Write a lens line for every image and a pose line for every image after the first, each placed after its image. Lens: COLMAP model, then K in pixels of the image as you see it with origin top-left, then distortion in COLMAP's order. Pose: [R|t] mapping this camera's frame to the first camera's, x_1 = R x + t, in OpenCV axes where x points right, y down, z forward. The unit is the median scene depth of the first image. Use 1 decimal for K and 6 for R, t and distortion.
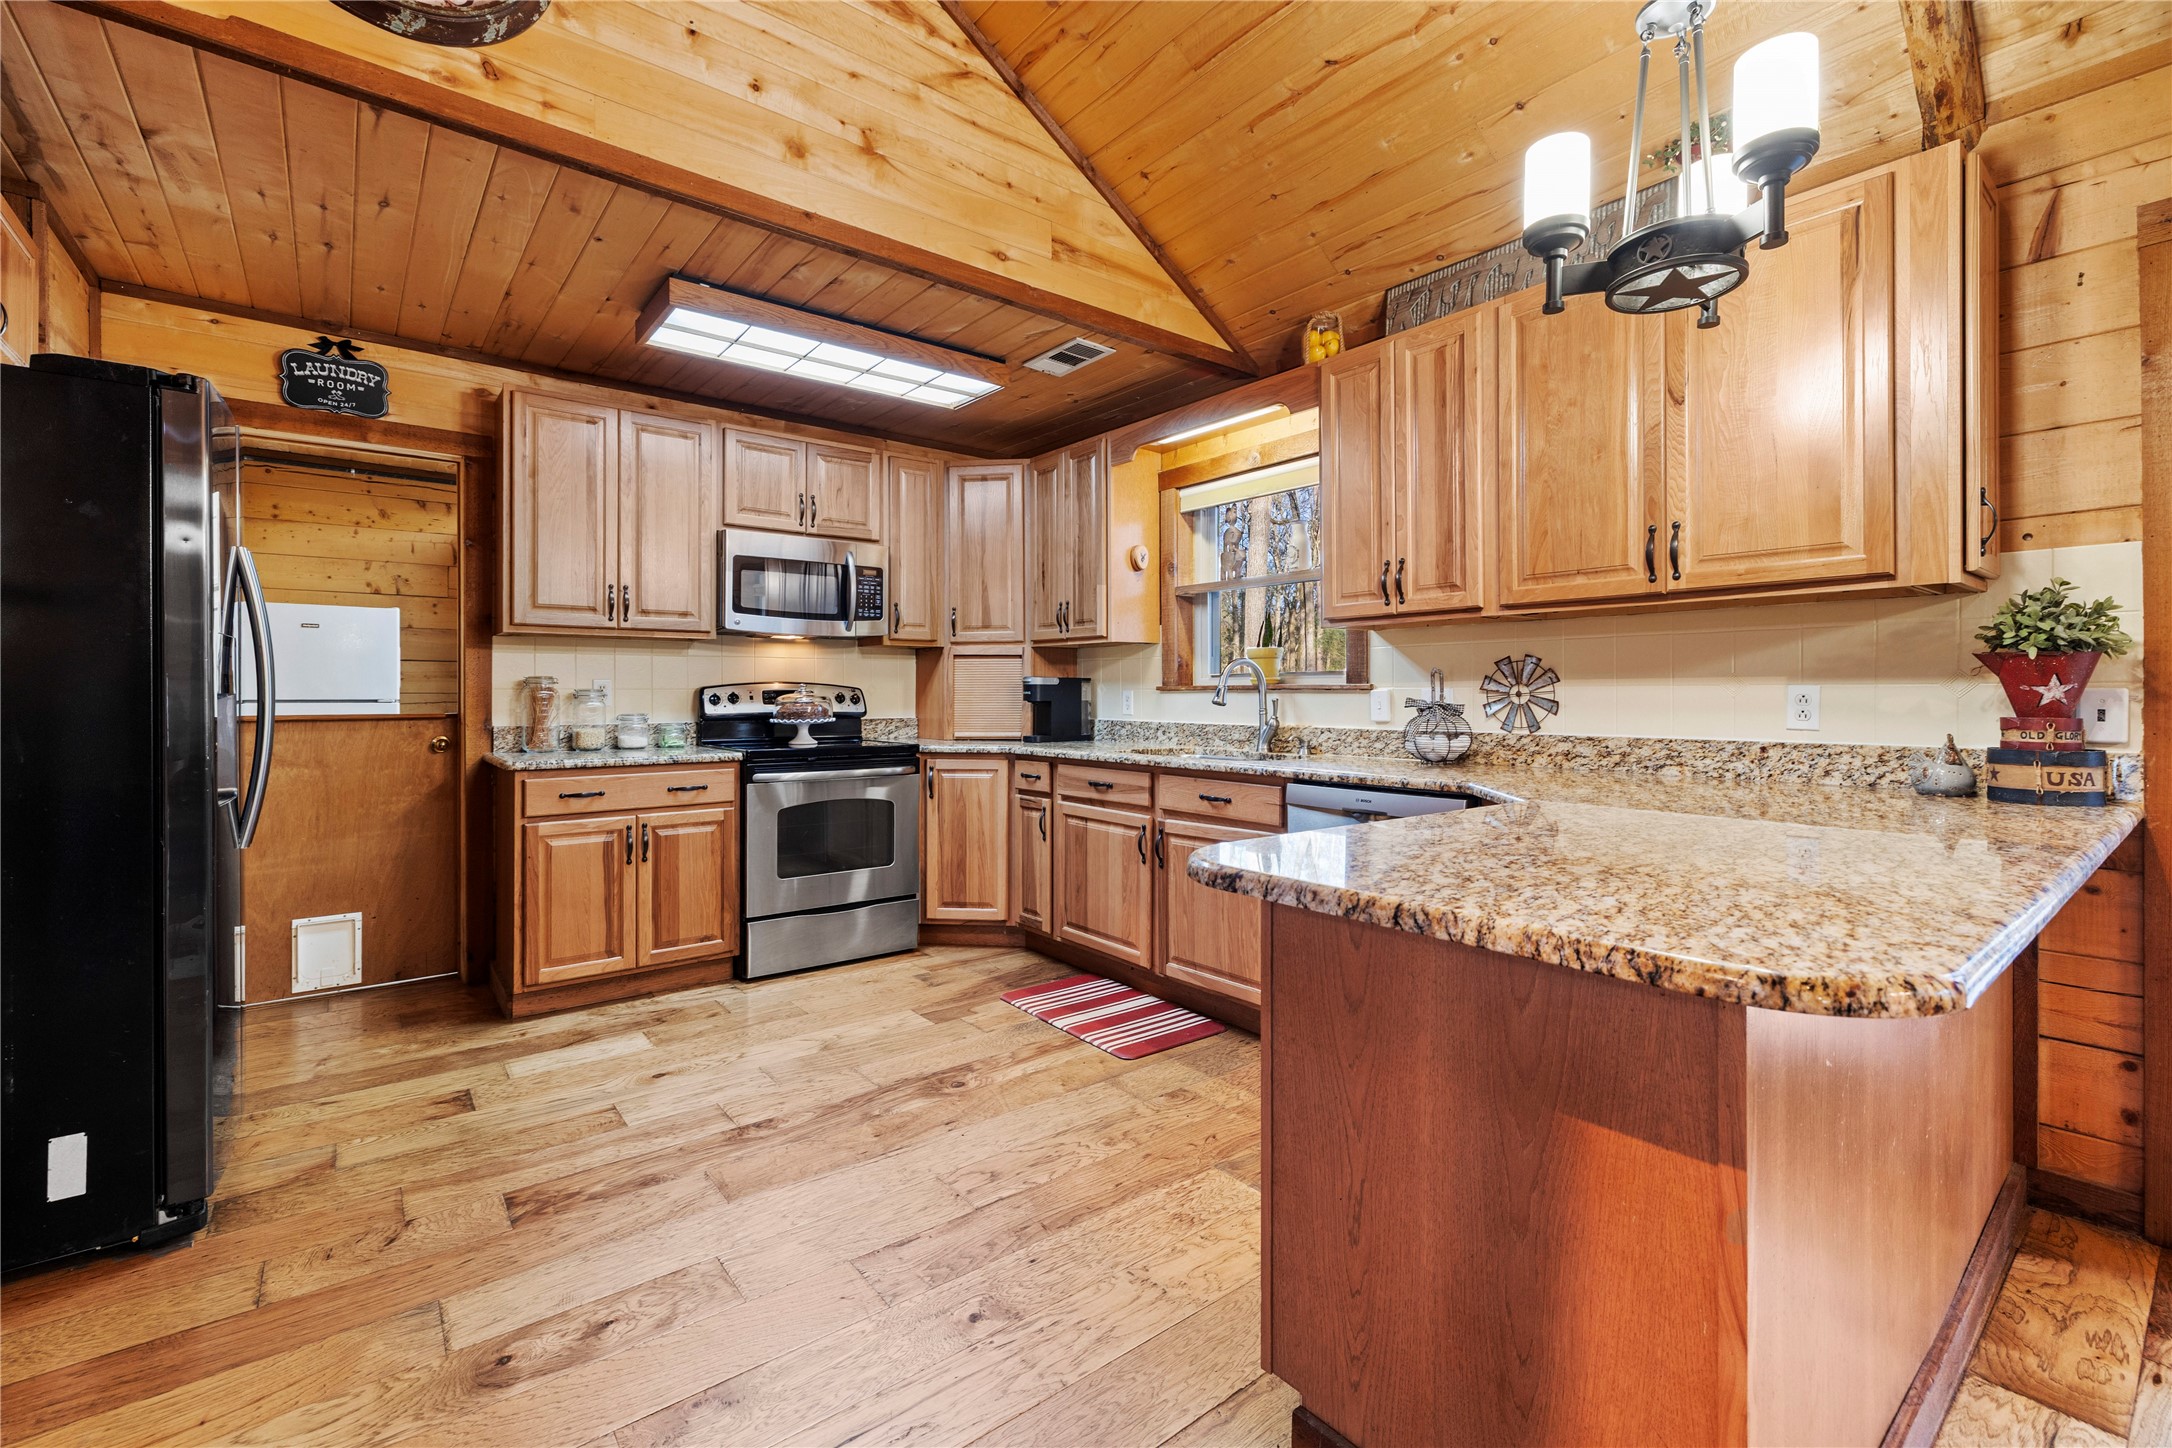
lens RADIAL K [[914.4, 0, 1074.9], [0, 914.4, 697.0], [0, 0, 1]] dist [0.002136, -0.000390]
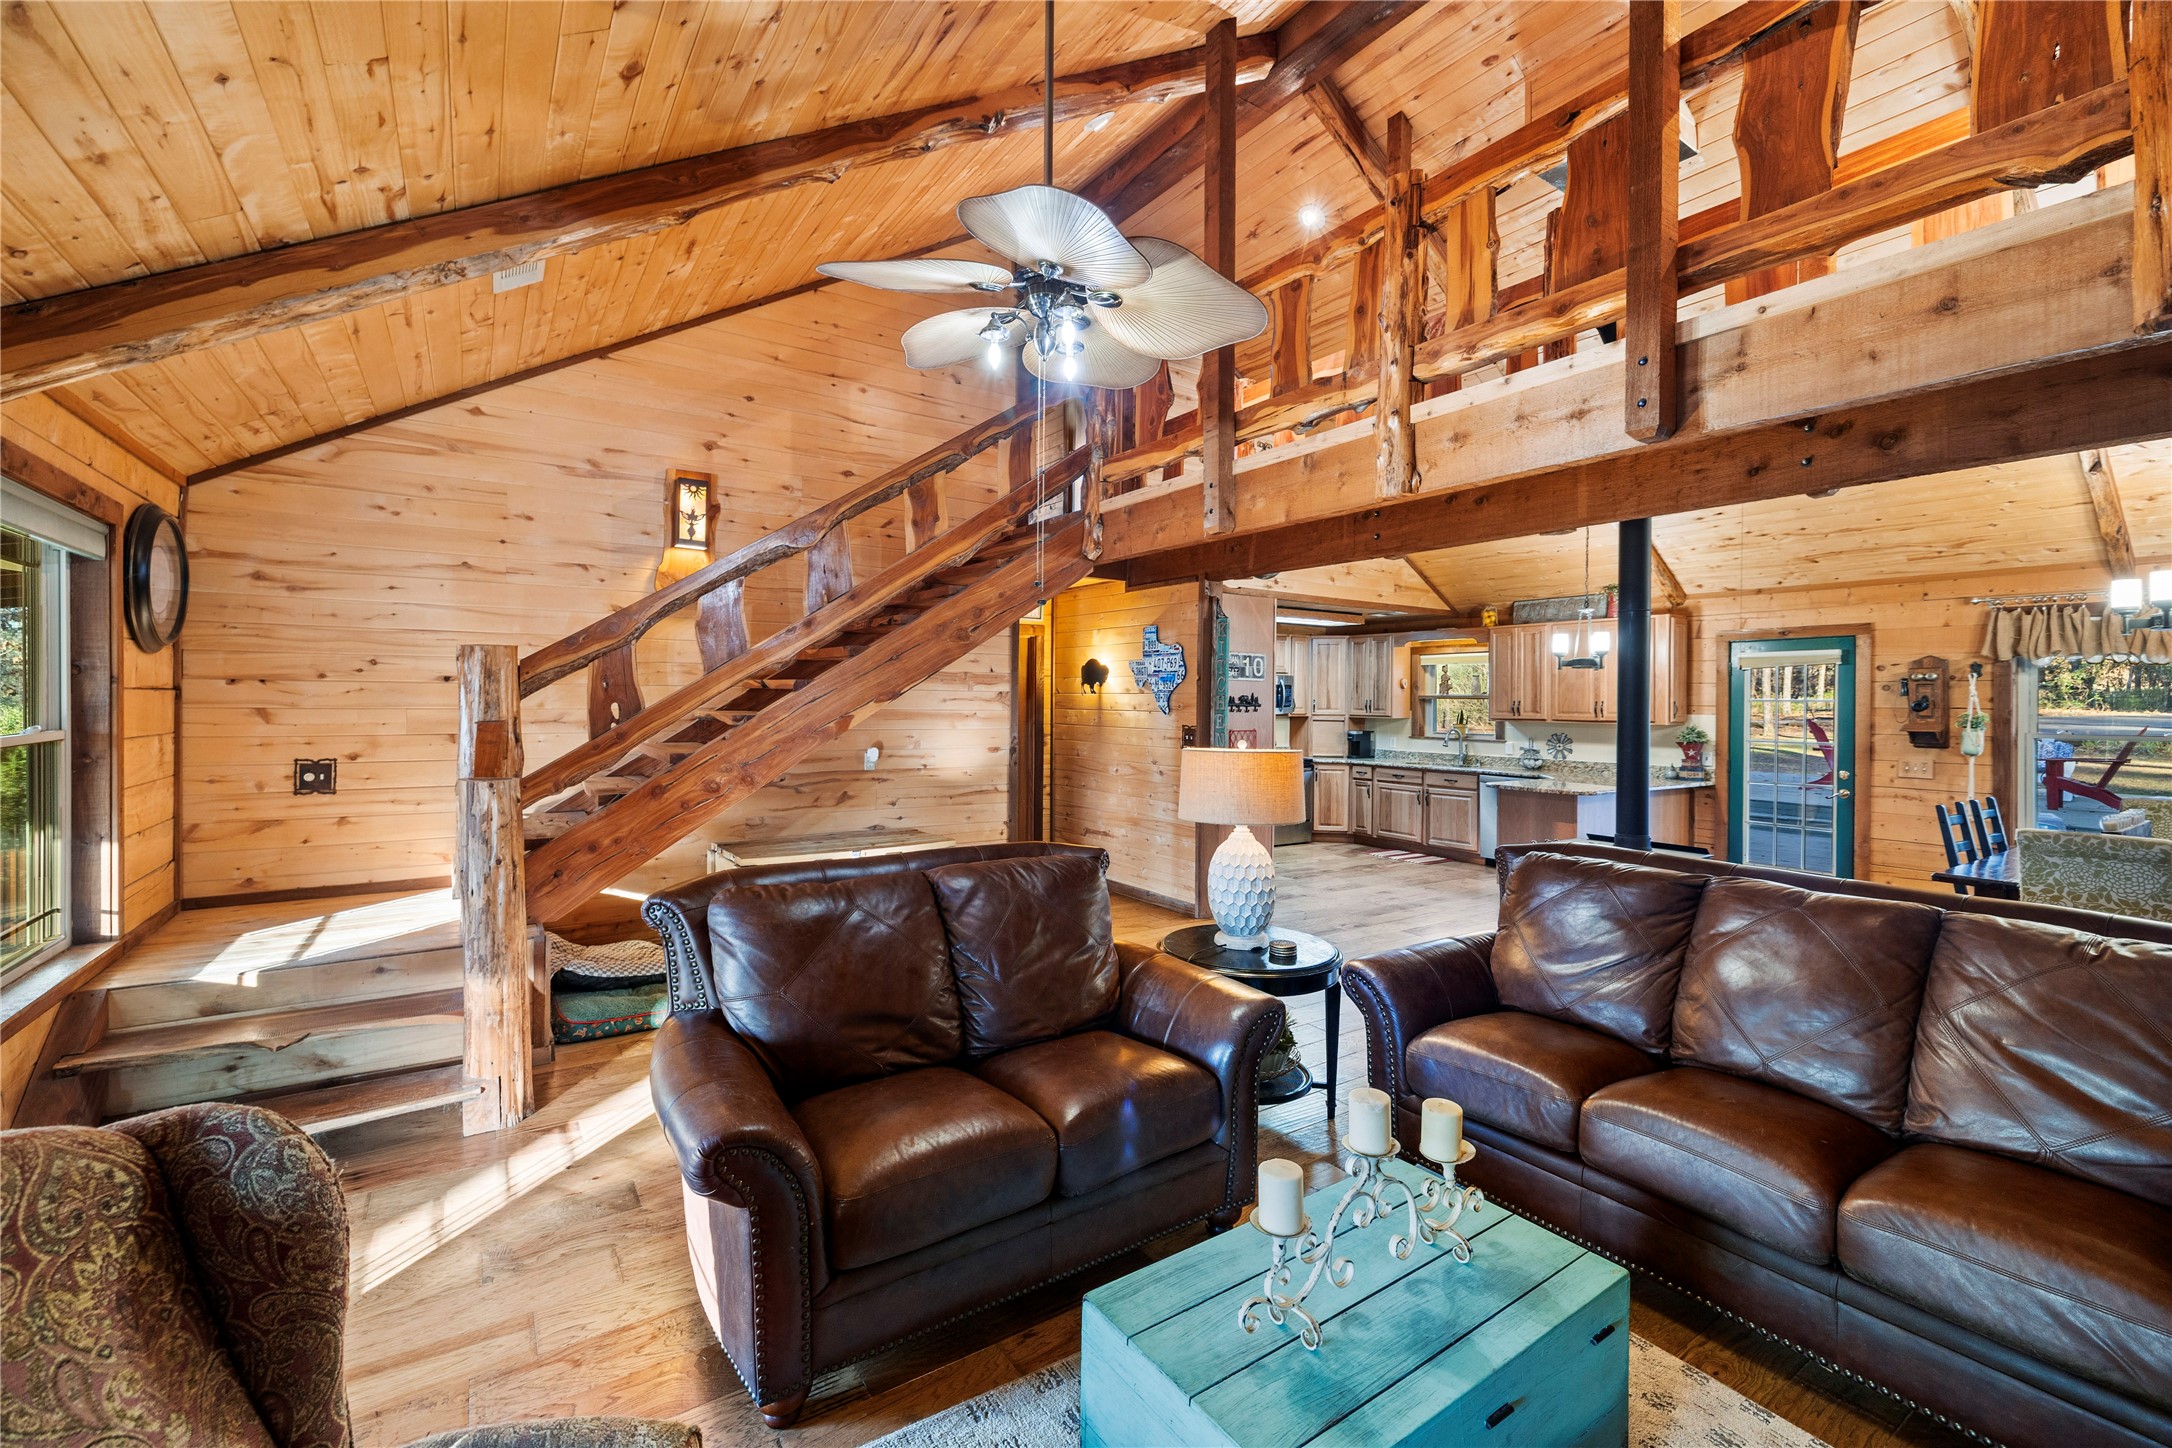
lens RADIAL K [[914.4, 0, 1084.1], [0, 914.4, 707.7], [0, 0, 1]] dist [0.002136, -0.000390]
pose [[0.997674, 0.009809, -0.067452, -0.711885], [-0.009501, 0.999943, 0.004885, -0.107160], [0.067496, -0.004233, 0.997711, -1.722098]]
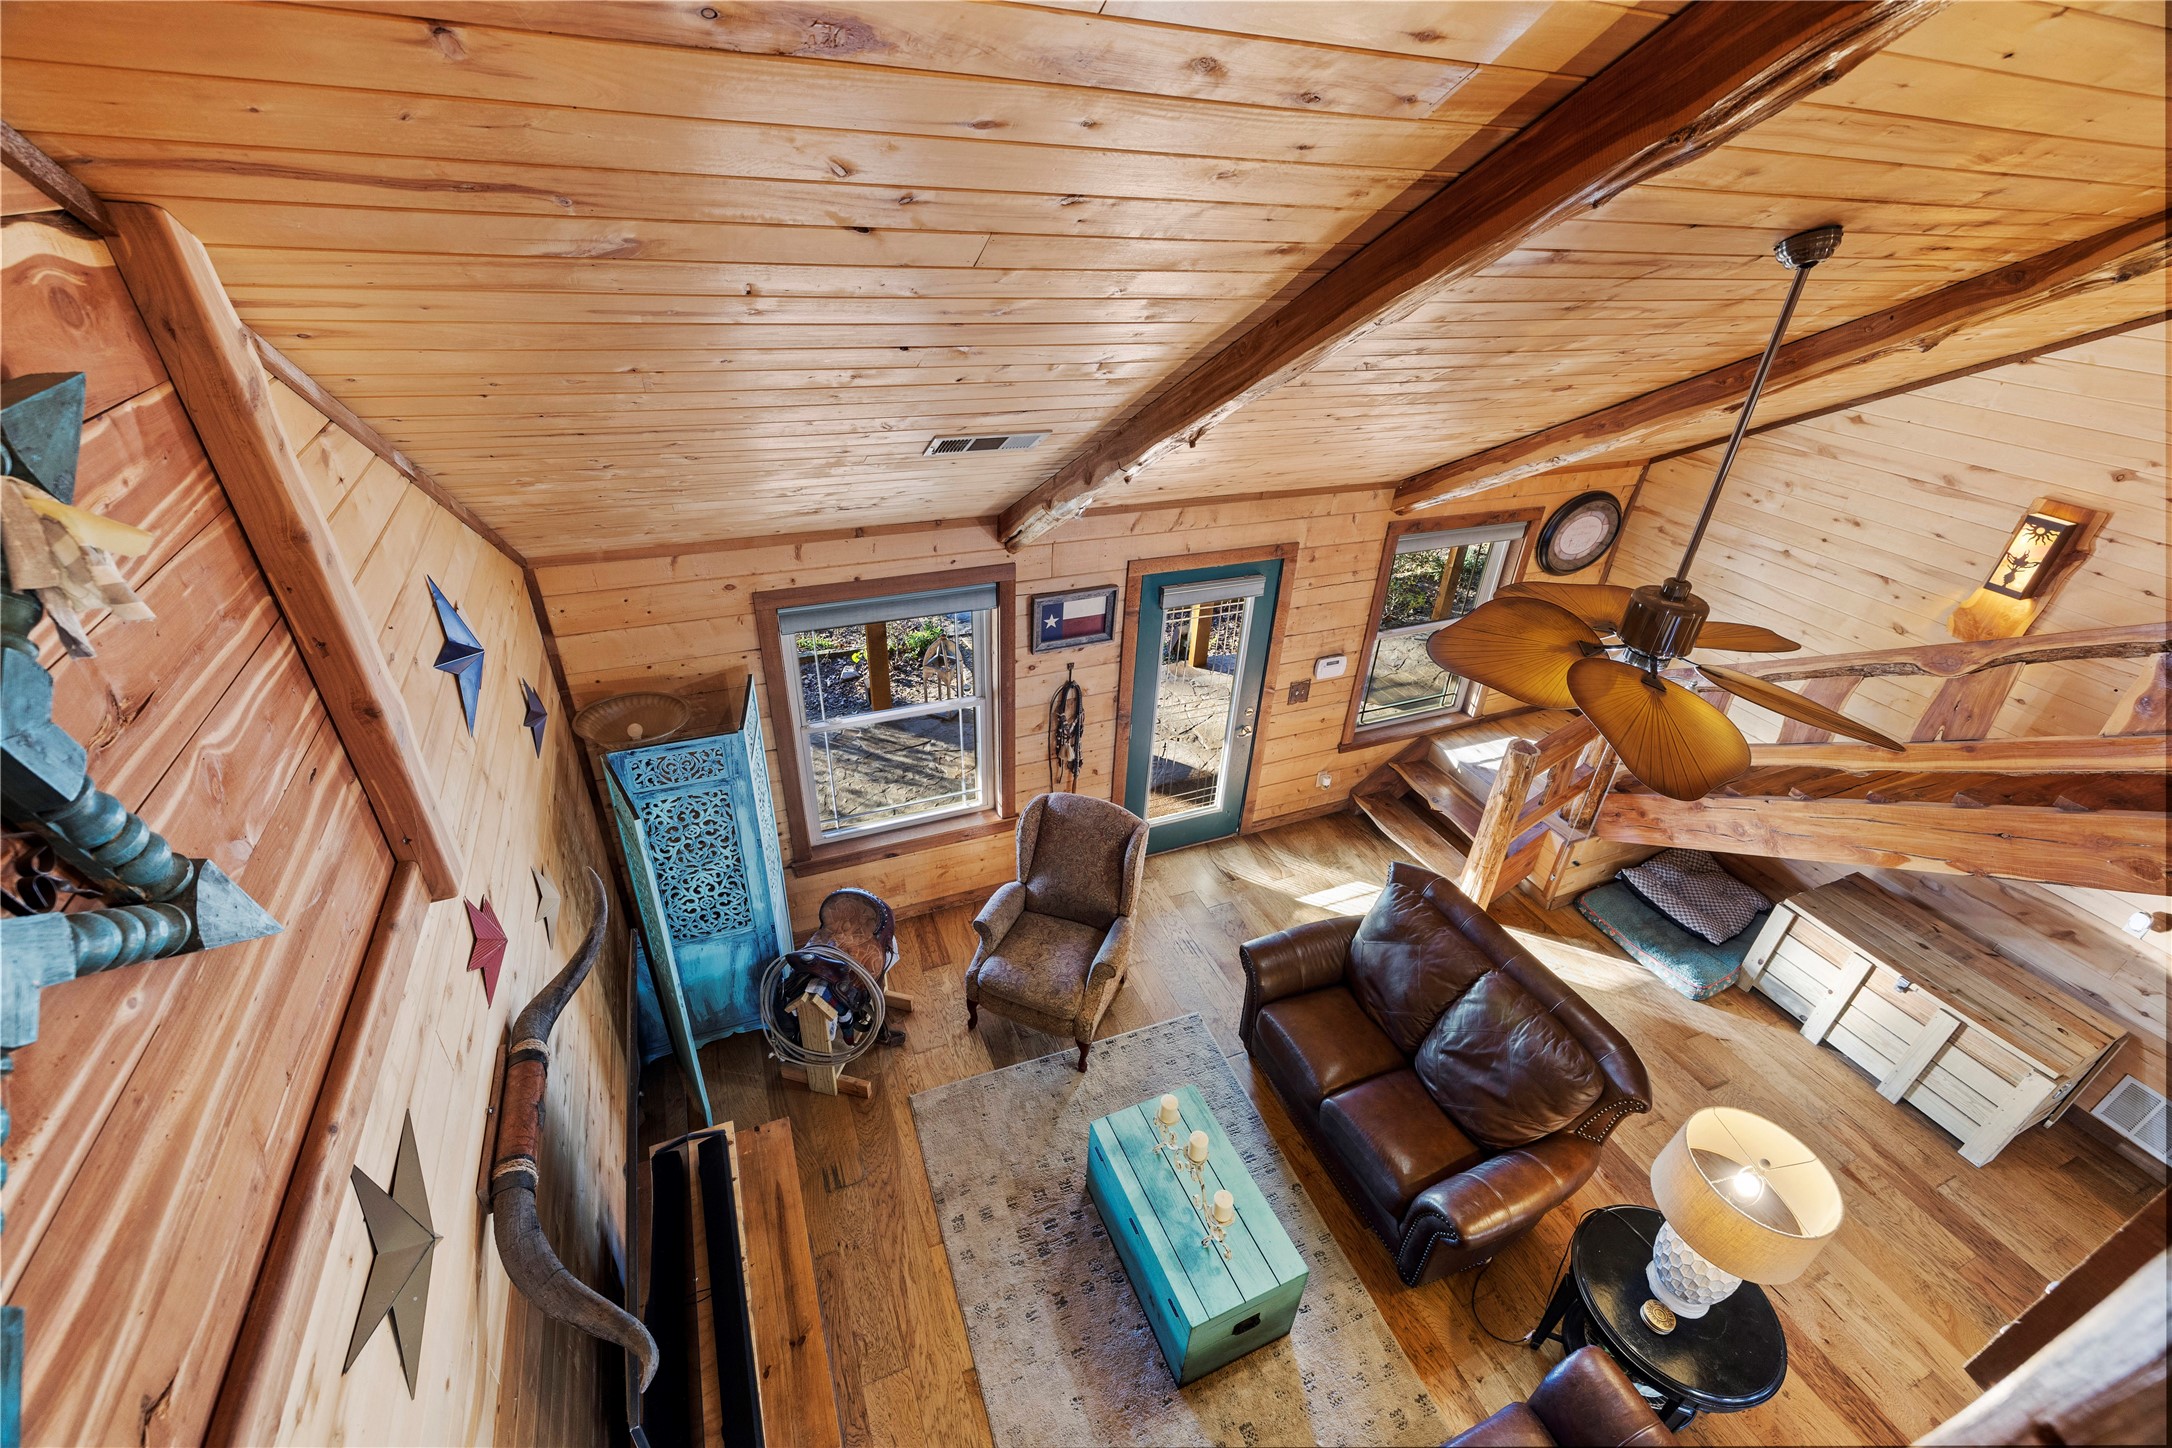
lens RADIAL K [[914.4, 0, 1085.6], [0, 914.4, 714.3], [0, 0, 1]] dist [0.002136, -0.000390]
pose [[-0.250893, 0.482193, -0.839370, 0.050413], [-0.051364, 0.859252, 0.508967, -0.807541], [0.966651, 0.170810, -0.190813, -1.255571]]
